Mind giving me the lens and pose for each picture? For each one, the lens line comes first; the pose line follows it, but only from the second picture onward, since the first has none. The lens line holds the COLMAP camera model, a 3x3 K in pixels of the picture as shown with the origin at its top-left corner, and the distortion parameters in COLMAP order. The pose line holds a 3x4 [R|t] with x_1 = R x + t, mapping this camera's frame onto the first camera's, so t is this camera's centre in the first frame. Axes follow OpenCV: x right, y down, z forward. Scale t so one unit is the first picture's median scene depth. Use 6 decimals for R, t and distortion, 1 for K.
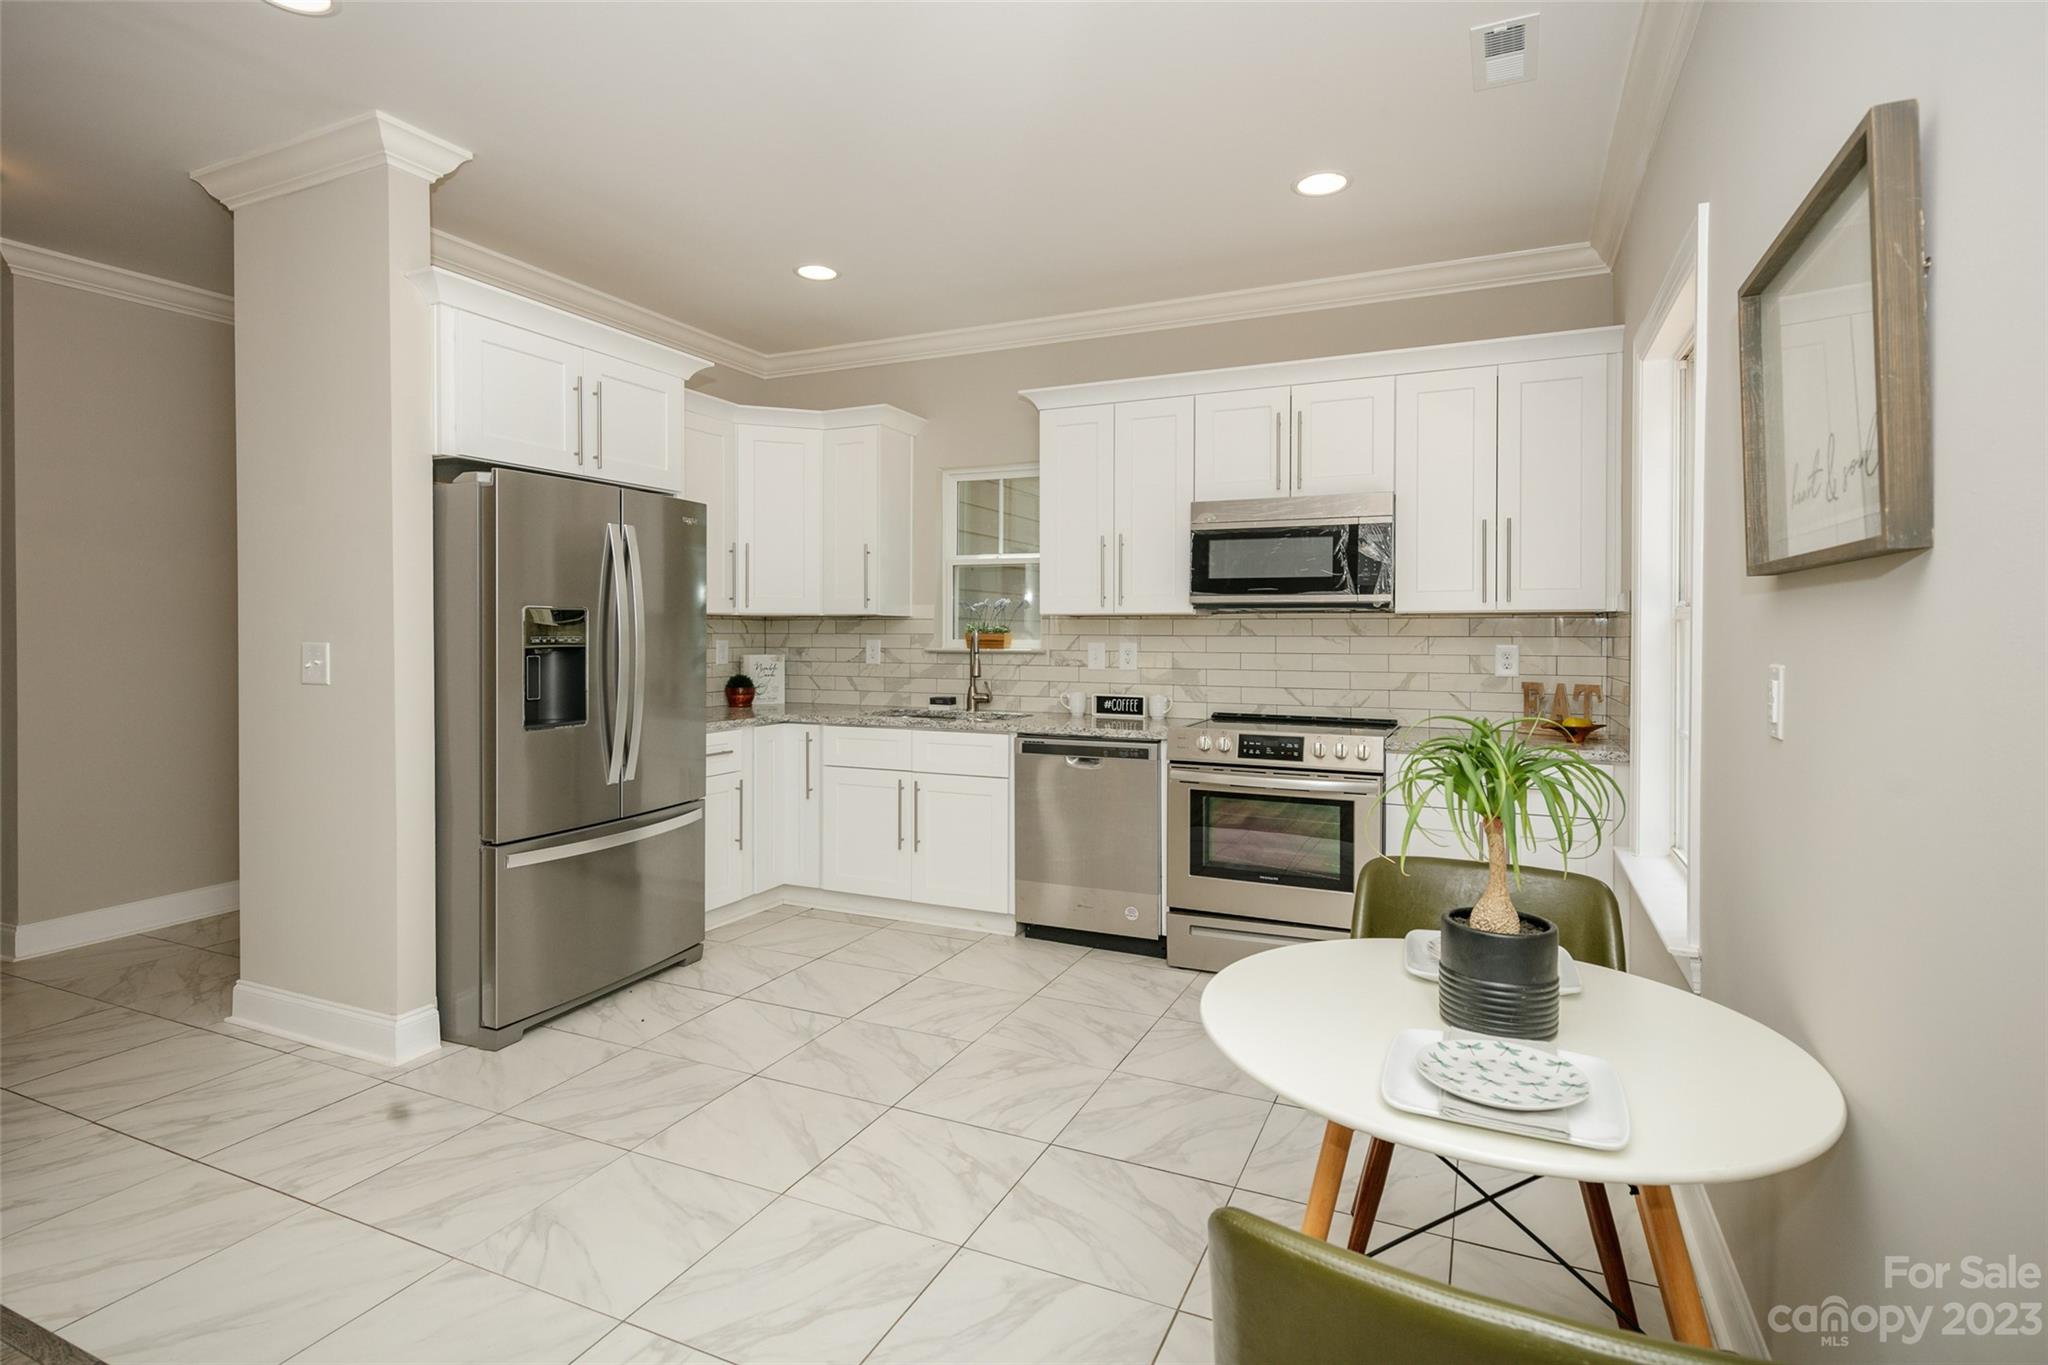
lens RADIAL K [[971.3, 0, 1052.7], [0, 971.3, 627.8], [0, 0, 1]] dist [0.006293, -0.000521]
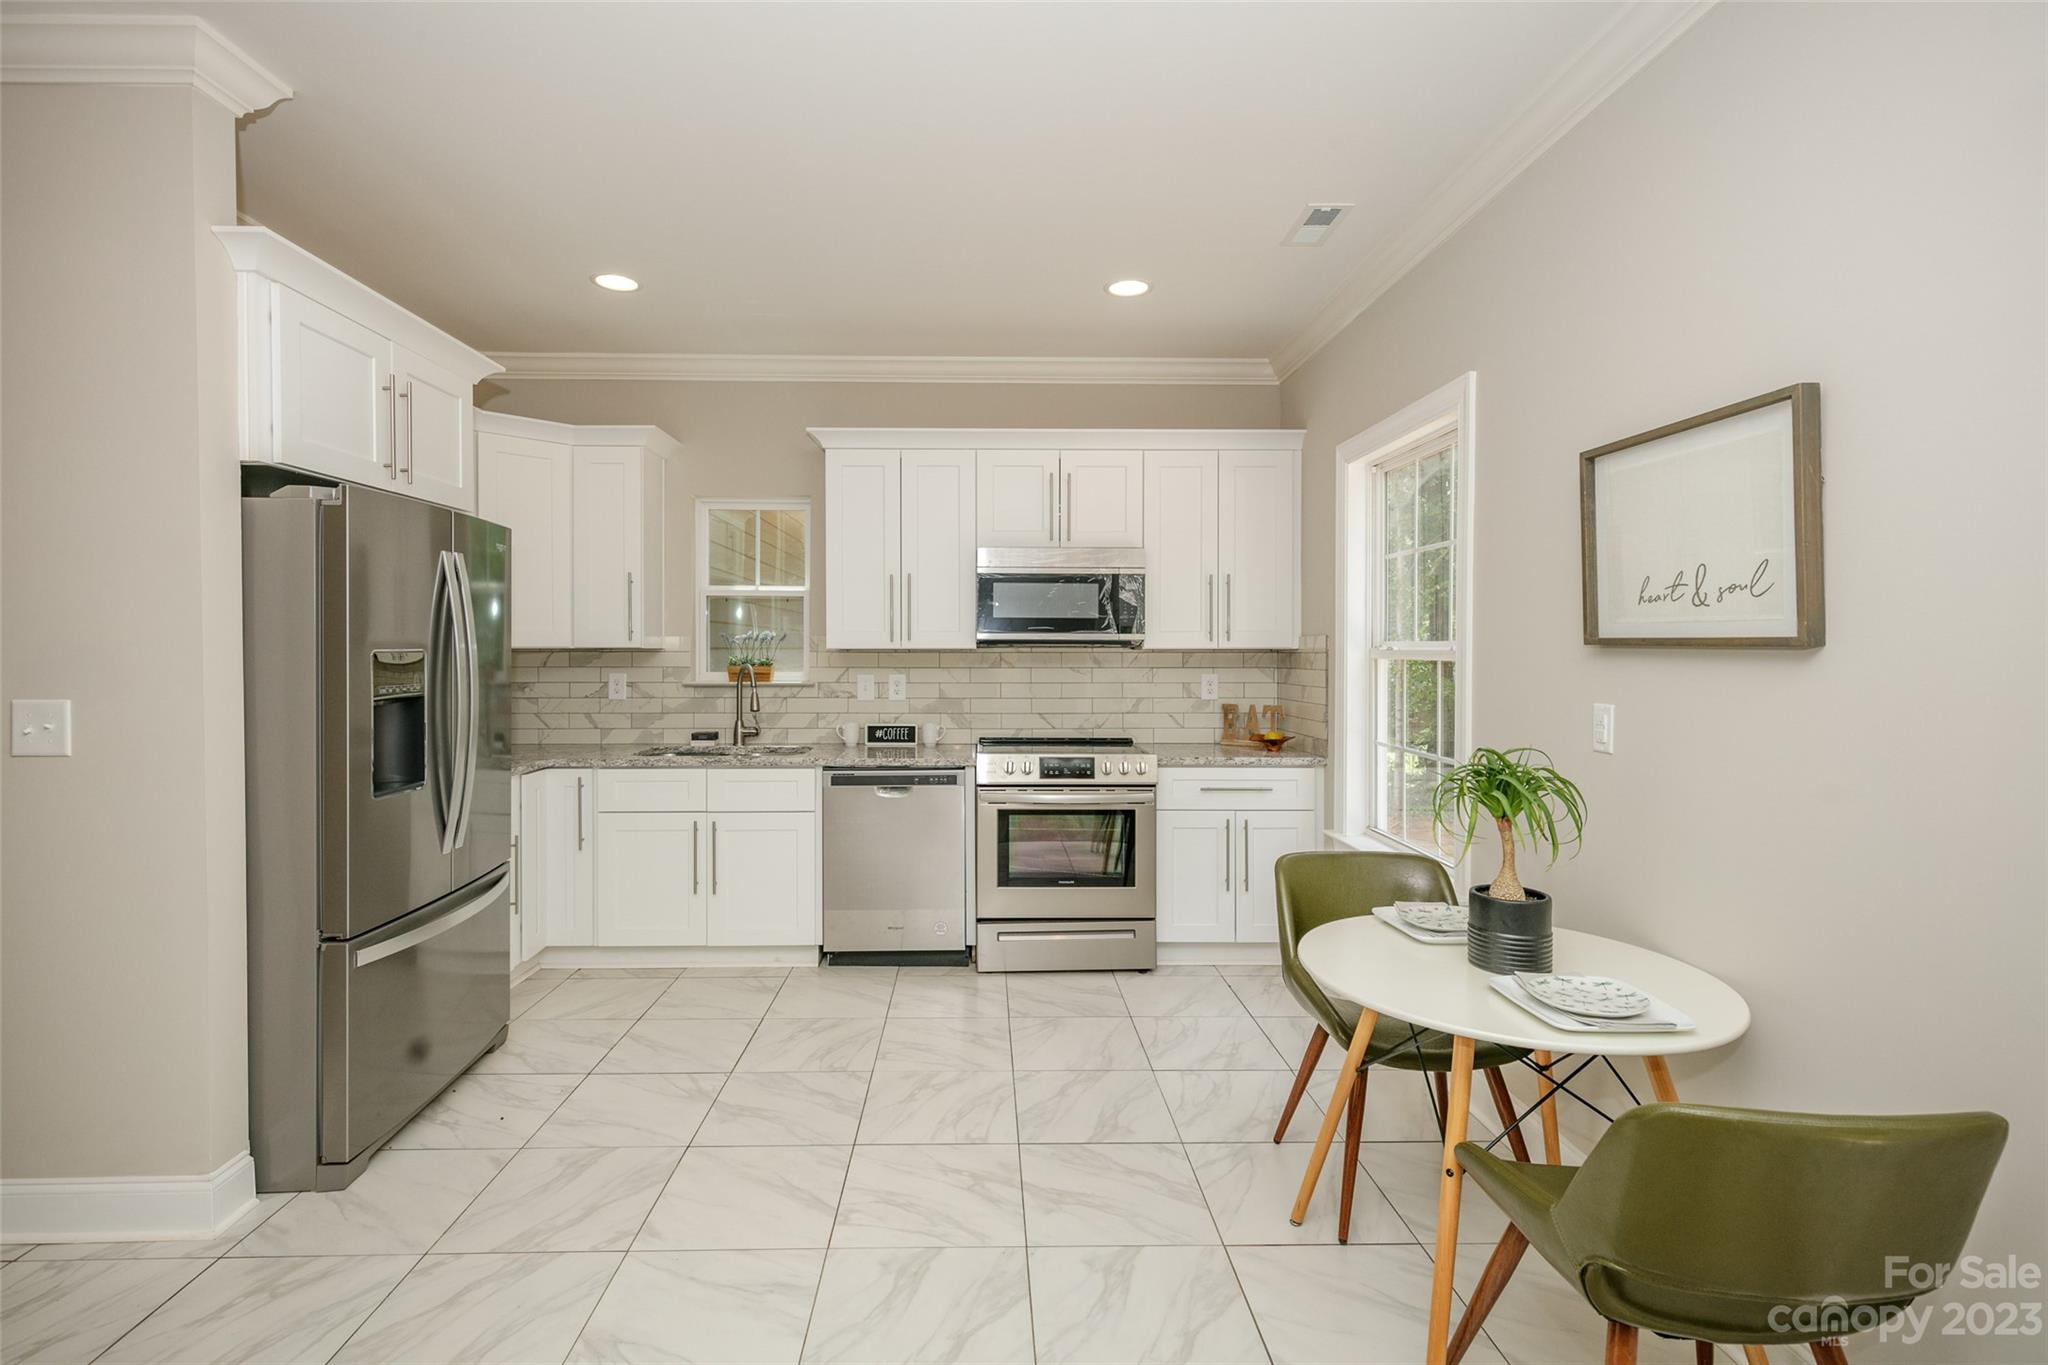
lens RADIAL K [[945.9, 0, 981.3], [0, 945.9, 644.2], [0, 0, 1]] dist [0.012024, -0.002445]
pose [[0.906246, 0.001159, 0.422750, -0.340144], [-0.002334, 0.999995, 0.002263, -0.025180], [-0.422745, -0.003037, 0.906244, 0.032194]]
